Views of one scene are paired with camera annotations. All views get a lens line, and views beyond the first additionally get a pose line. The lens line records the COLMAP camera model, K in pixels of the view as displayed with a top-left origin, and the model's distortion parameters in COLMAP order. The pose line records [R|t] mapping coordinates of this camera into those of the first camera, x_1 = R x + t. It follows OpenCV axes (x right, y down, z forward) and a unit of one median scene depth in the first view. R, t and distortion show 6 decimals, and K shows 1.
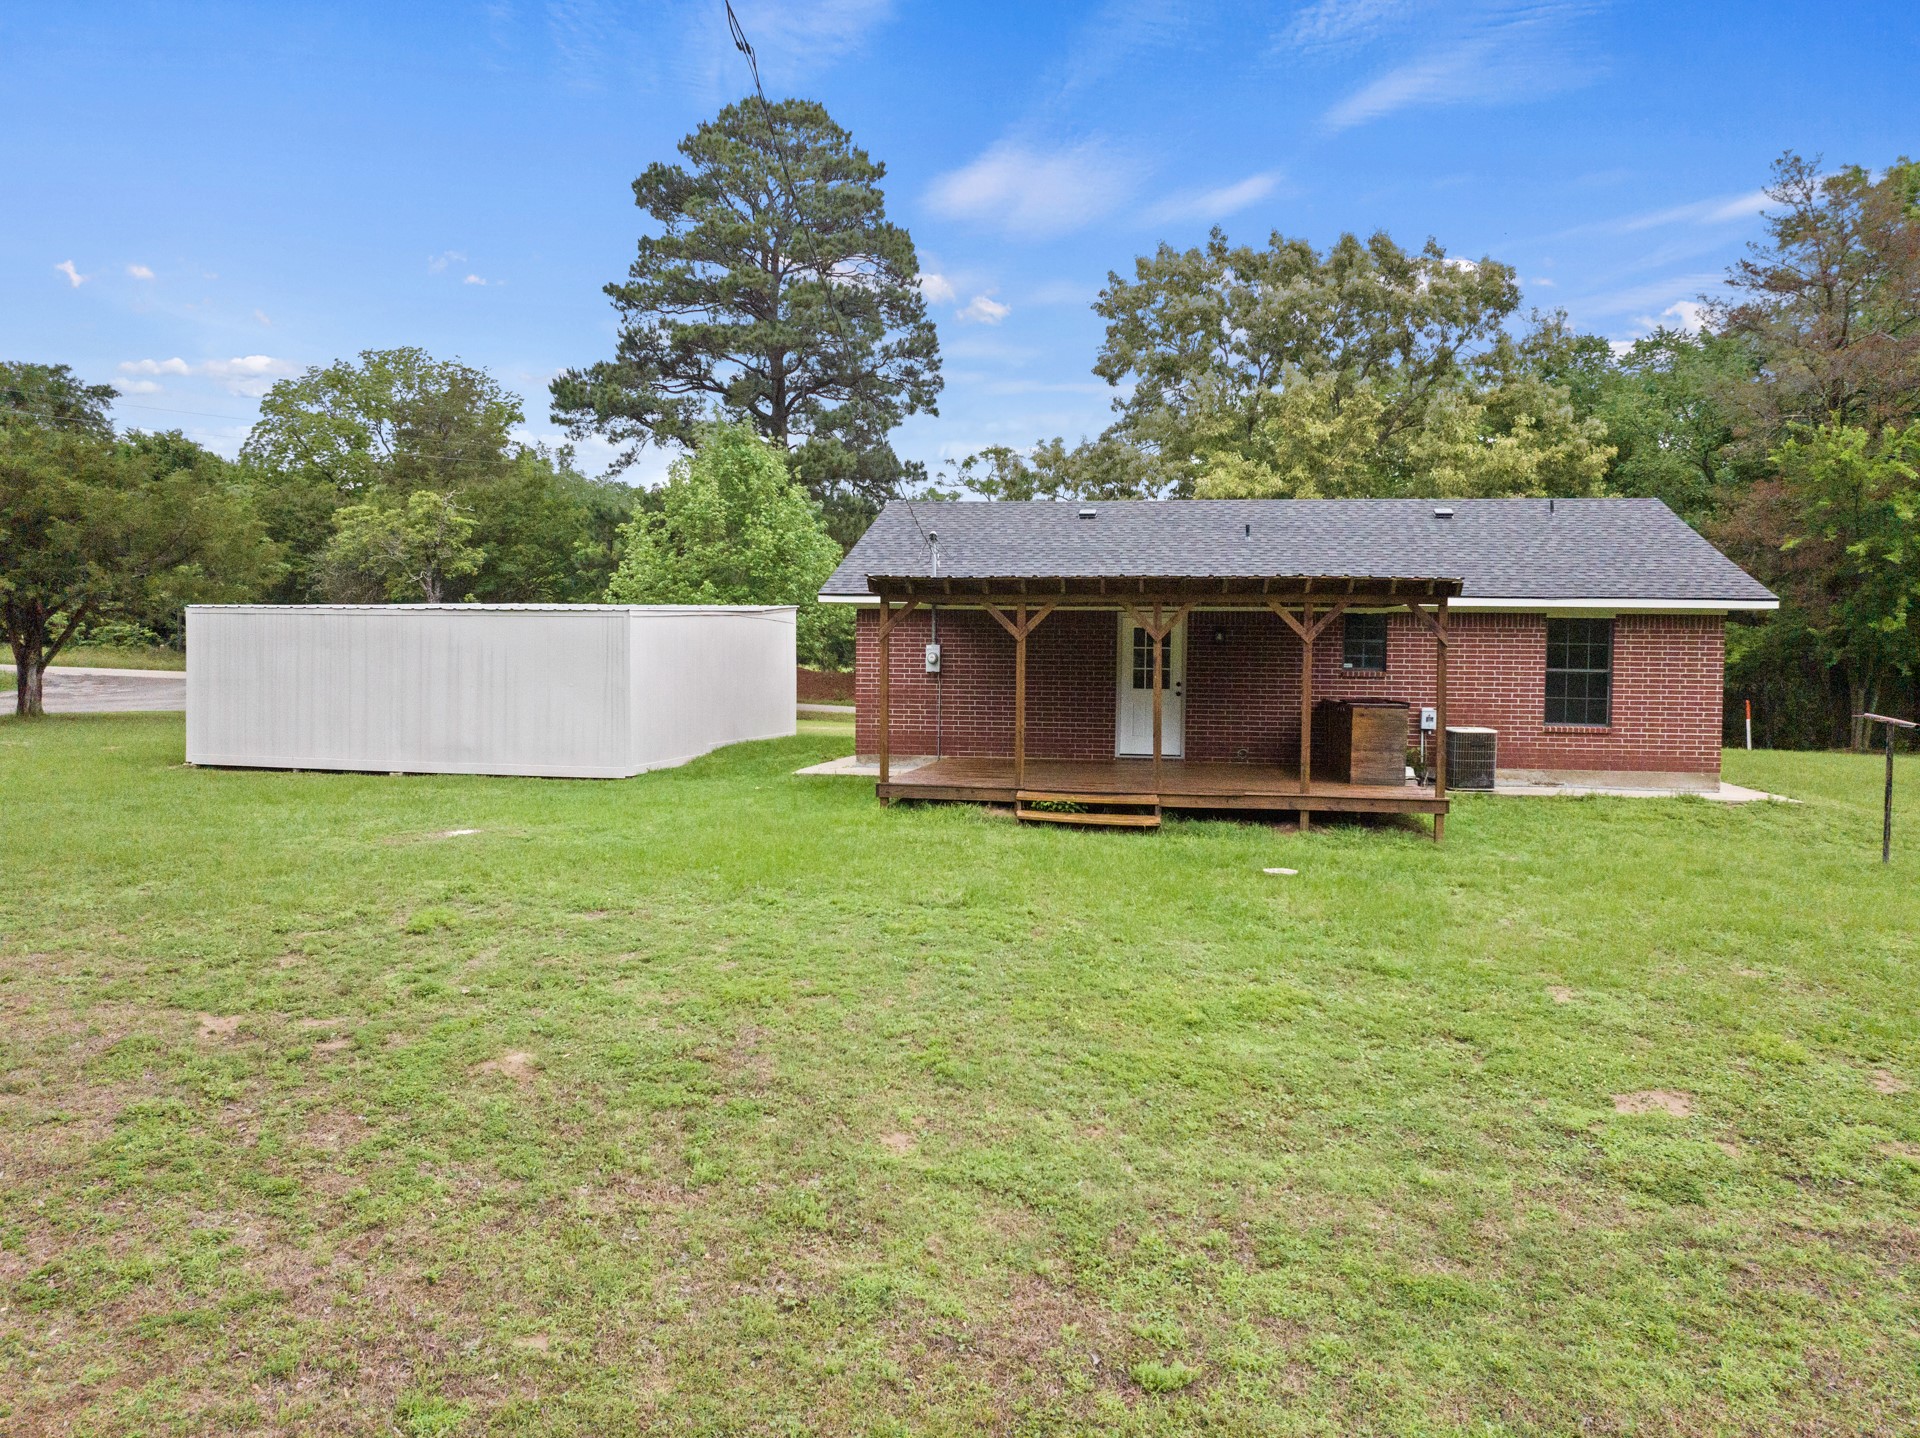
lens RADIAL K [[1347.5, 0, 960.0], [0, 1347.5, 719.0], [0, 0, 1]] dist [-0.025288, -0.008844]
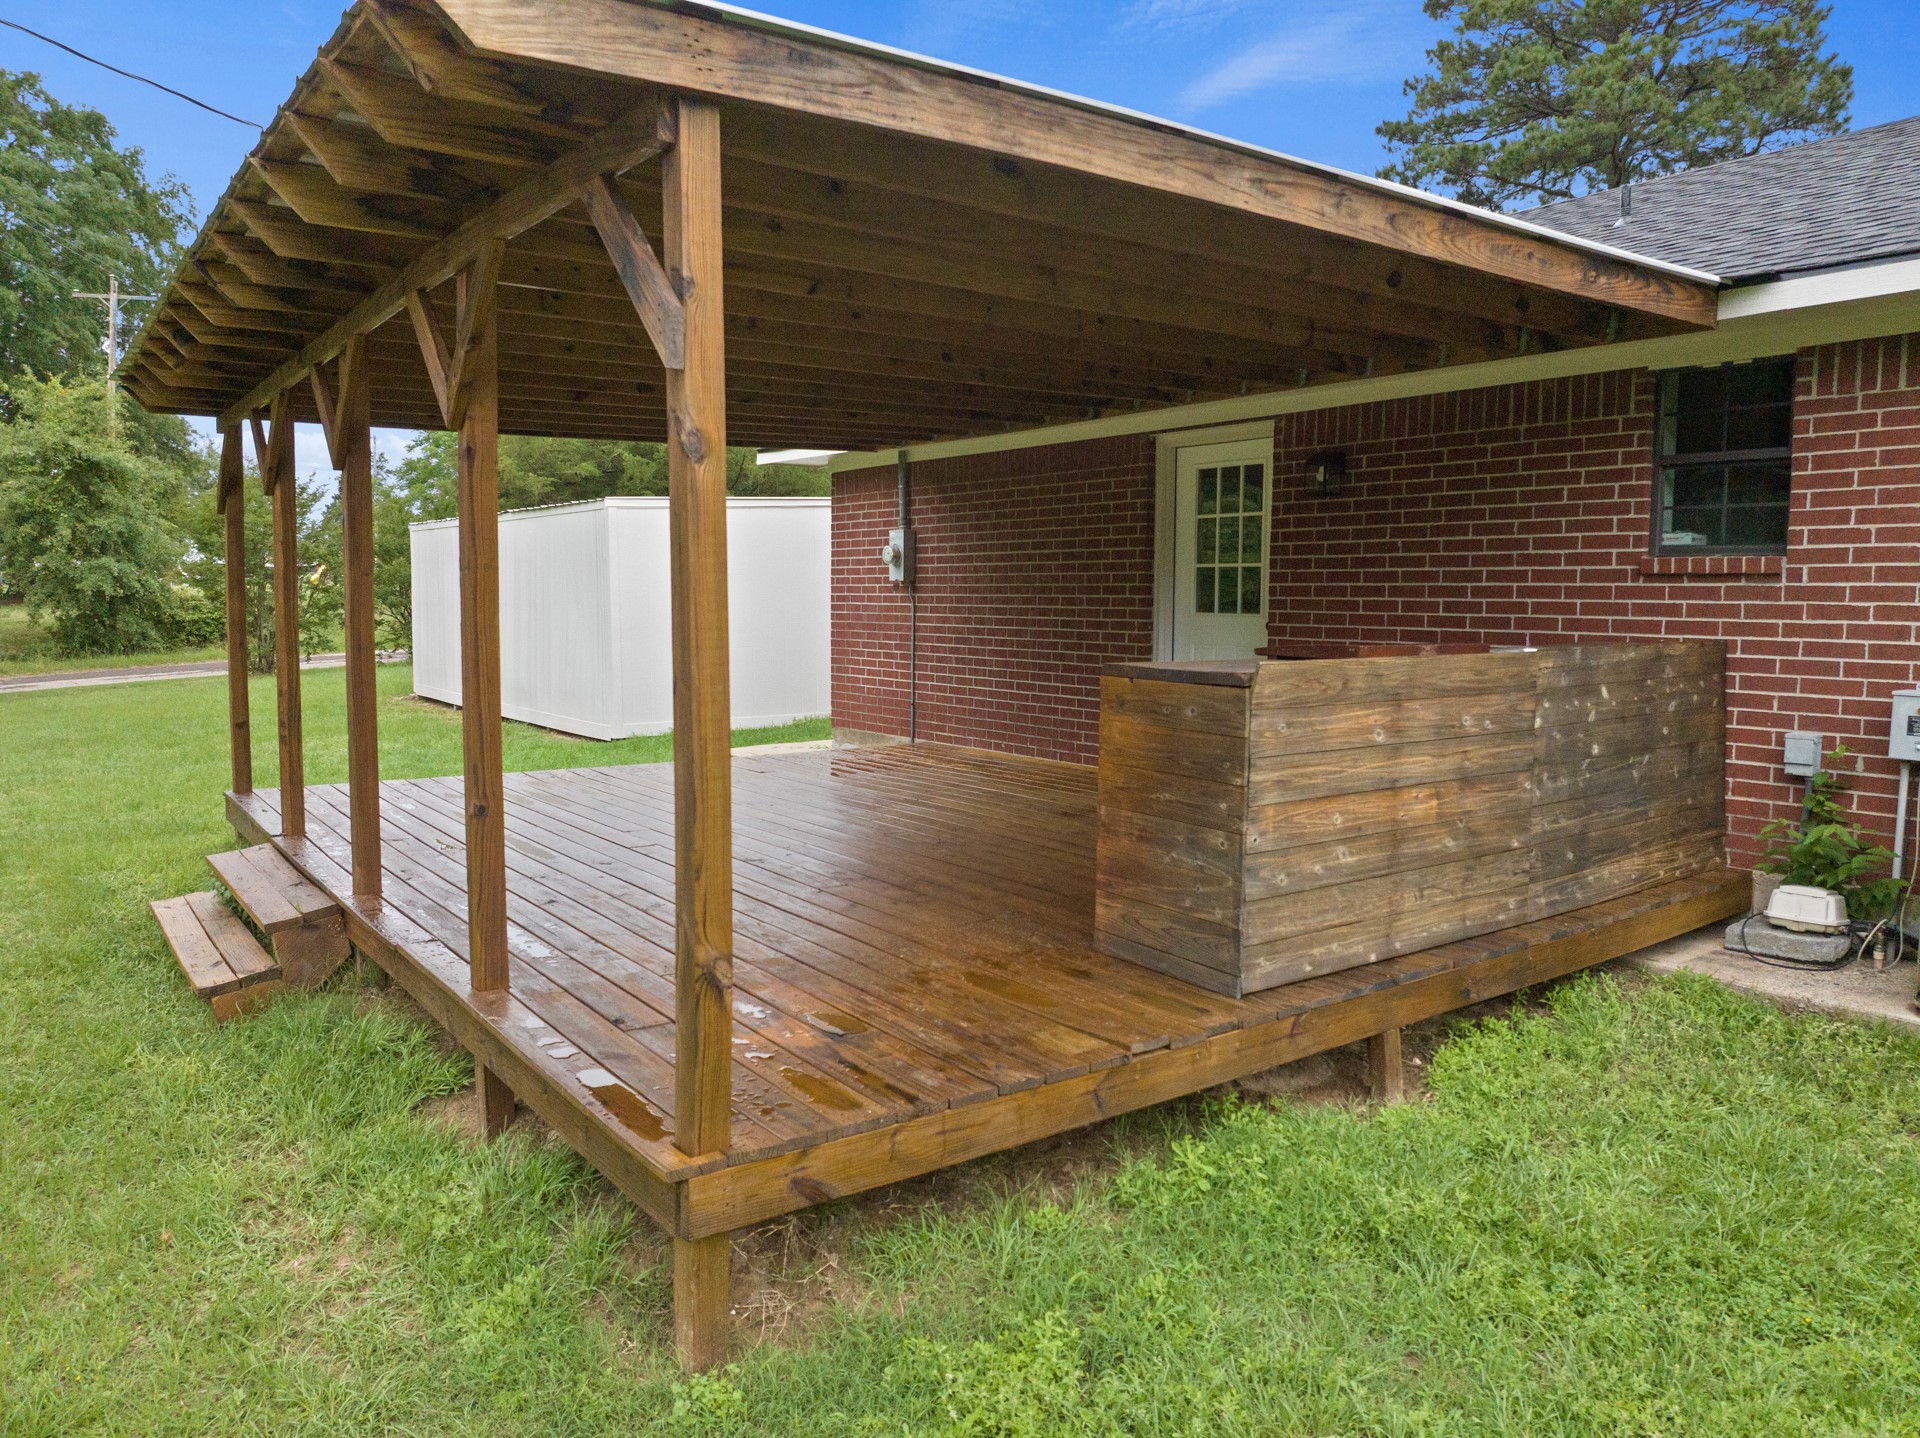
lens RADIAL K [[1347.5, 0, 960.0], [0, 1347.5, 719.0], [0, 0, 1]] dist [-0.025288, -0.008844]
pose [[0.717027, 0.056168, -0.694778, 0.371277], [-0.023106, 0.998116, 0.056845, -0.011229], [0.696662, -0.024705, 0.716974, 0.633852]]
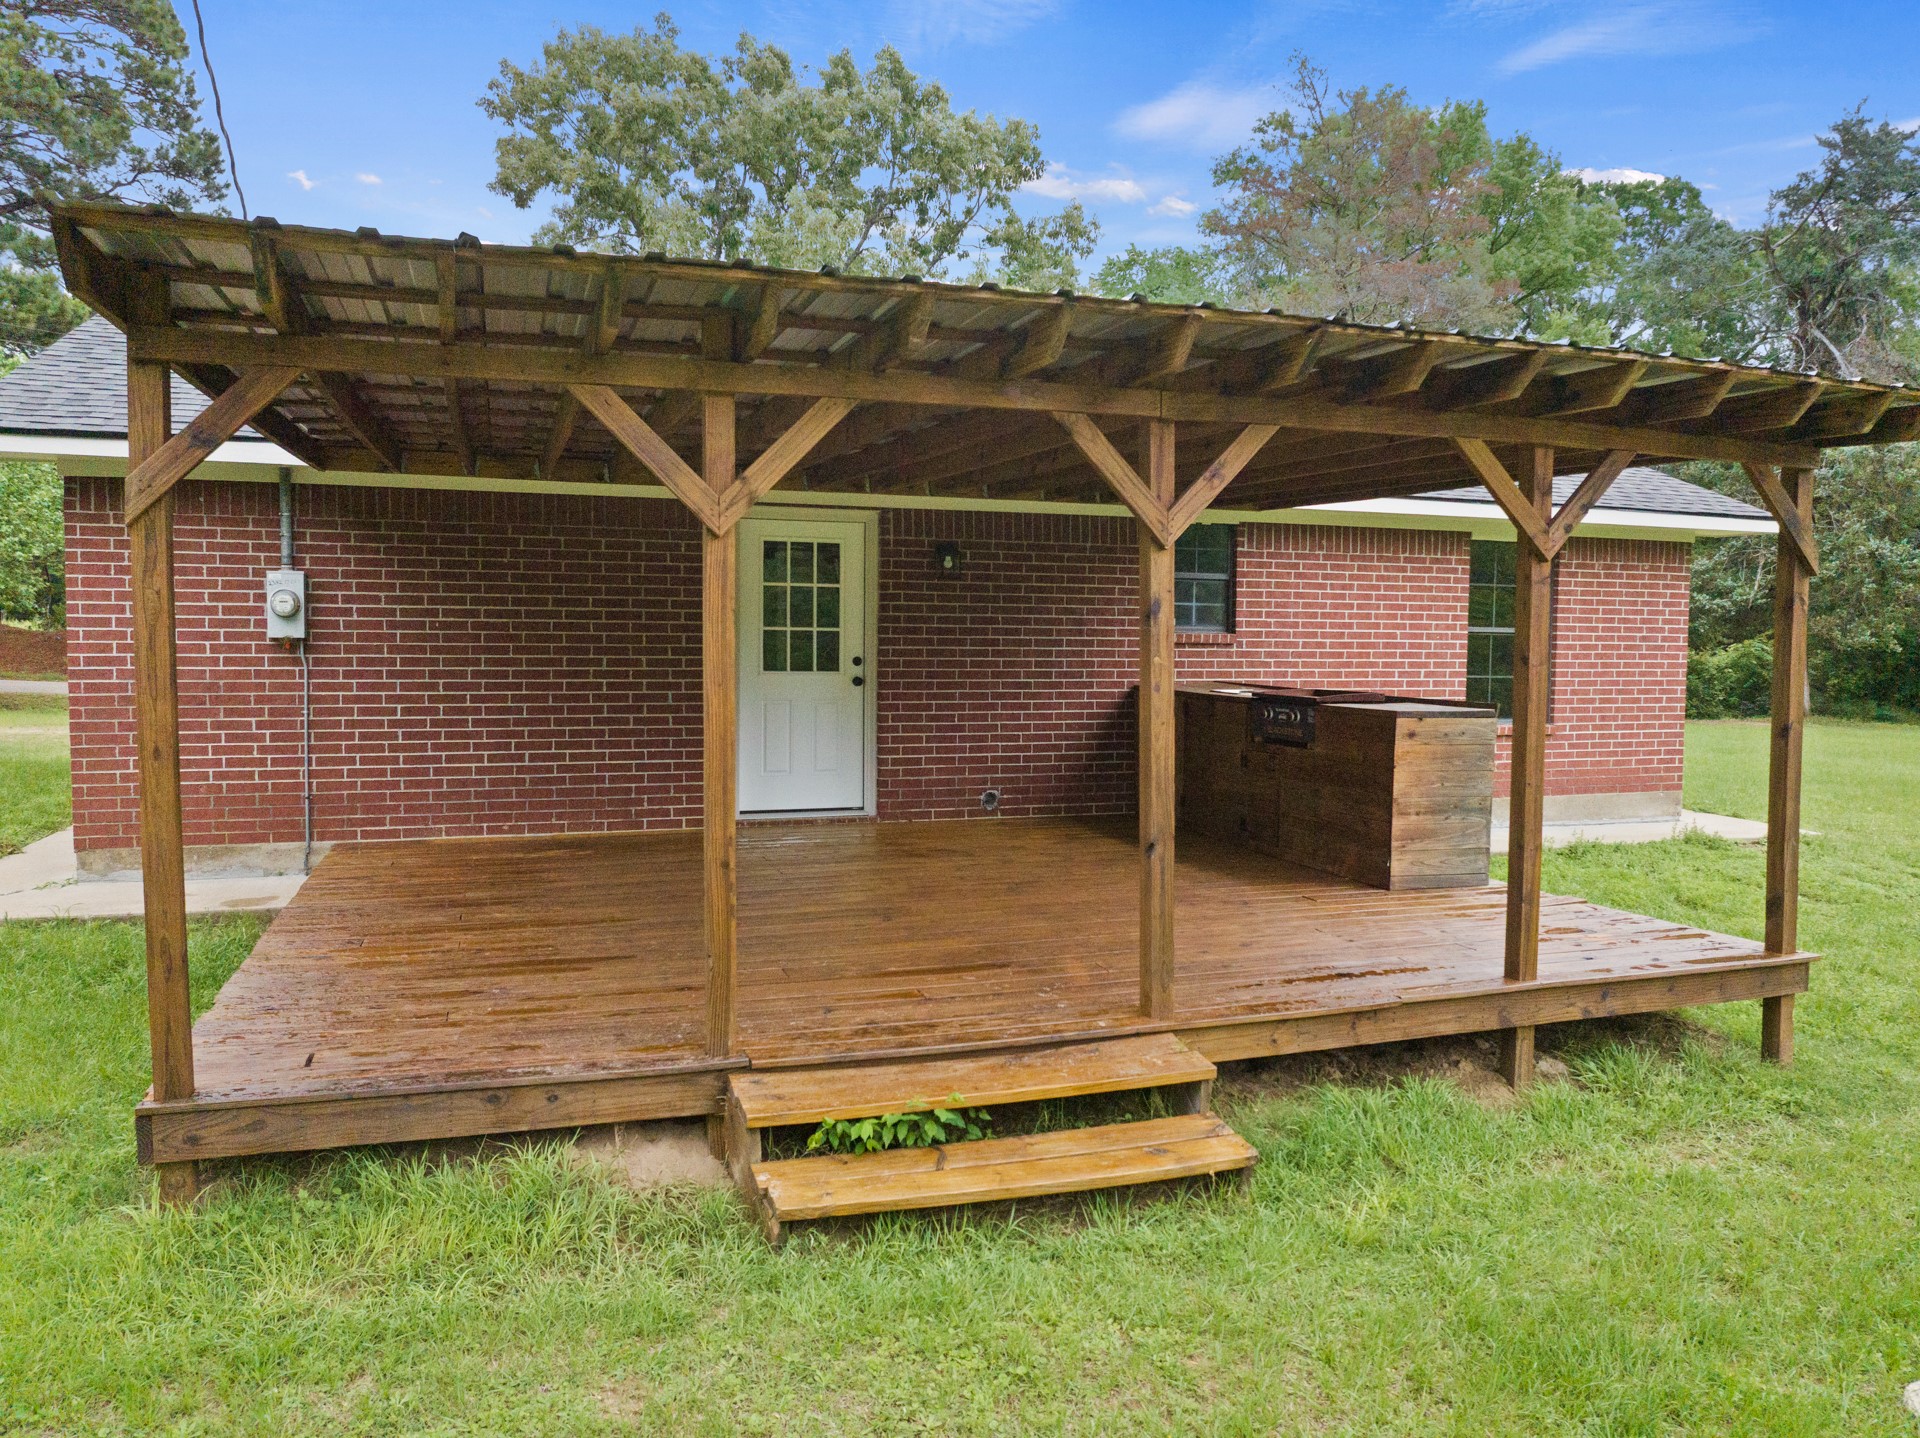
lens RADIAL K [[1352.0, 0, 960.0], [0, 1352.0, 719.0], [0, 0, 1]] dist [-0.052770, 0.033909]
pose [[0.882639, -0.034514, 0.468783, -0.031320], [0.018802, 0.999095, 0.038158, -0.022473], [-0.469676, -0.024866, 0.882489, 0.548853]]
